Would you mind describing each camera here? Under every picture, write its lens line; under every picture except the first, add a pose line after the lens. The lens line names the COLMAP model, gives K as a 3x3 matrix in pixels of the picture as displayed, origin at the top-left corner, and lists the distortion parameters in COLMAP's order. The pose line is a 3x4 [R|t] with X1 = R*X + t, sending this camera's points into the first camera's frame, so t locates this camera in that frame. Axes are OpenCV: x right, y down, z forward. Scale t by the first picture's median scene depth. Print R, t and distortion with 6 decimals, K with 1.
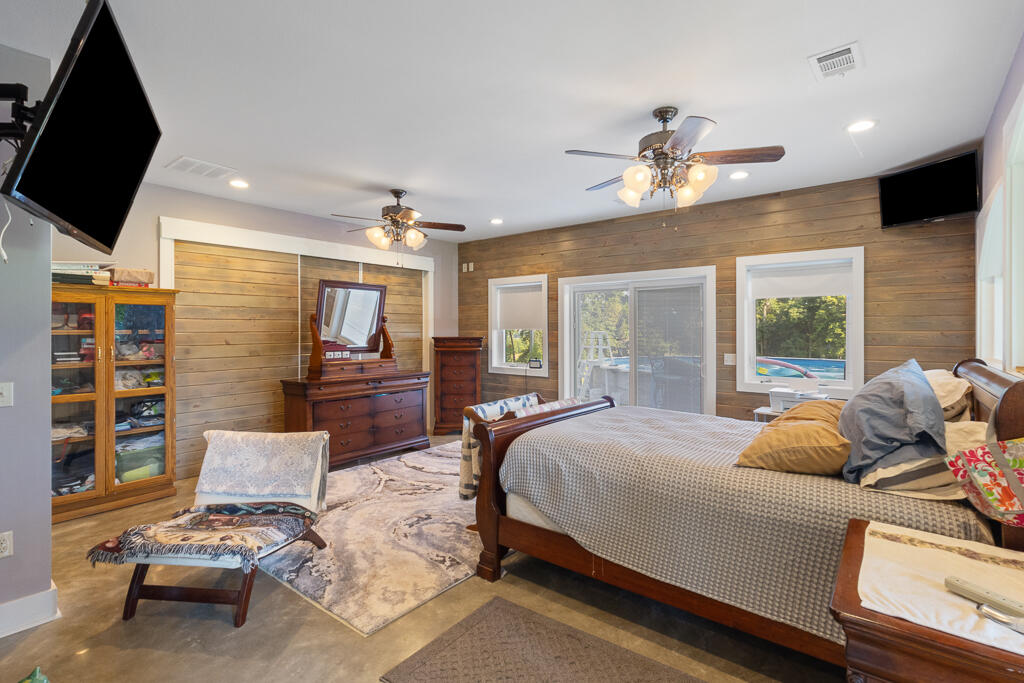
lens RADIAL K [[487.0, 0, 512.2], [0, 487.0, 334.4], [0, 0, 1]] dist [0.004276, 0.000861]
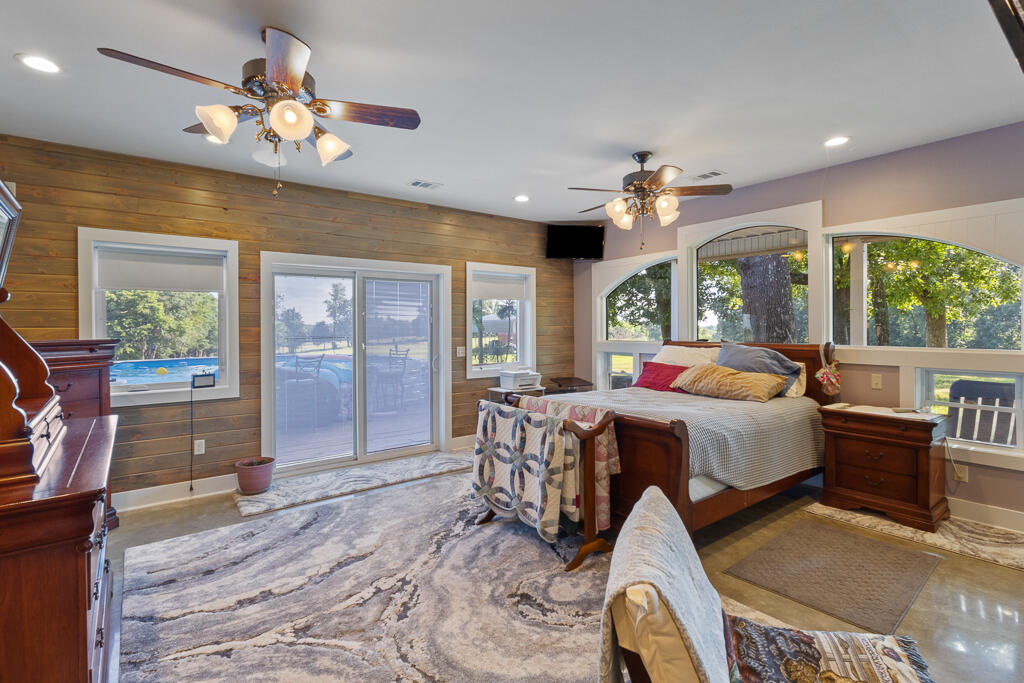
lens RADIAL K [[487.0, 0, 509.7], [0, 487.0, 332.7], [0, 0, 1]] dist [0.004276, 0.000861]
pose [[0.246195, -0.012431, 0.969141, -0.653619], [0.012613, 0.999874, 0.009621, -0.001897], [-0.969138, 0.009855, 0.246321, 0.657160]]
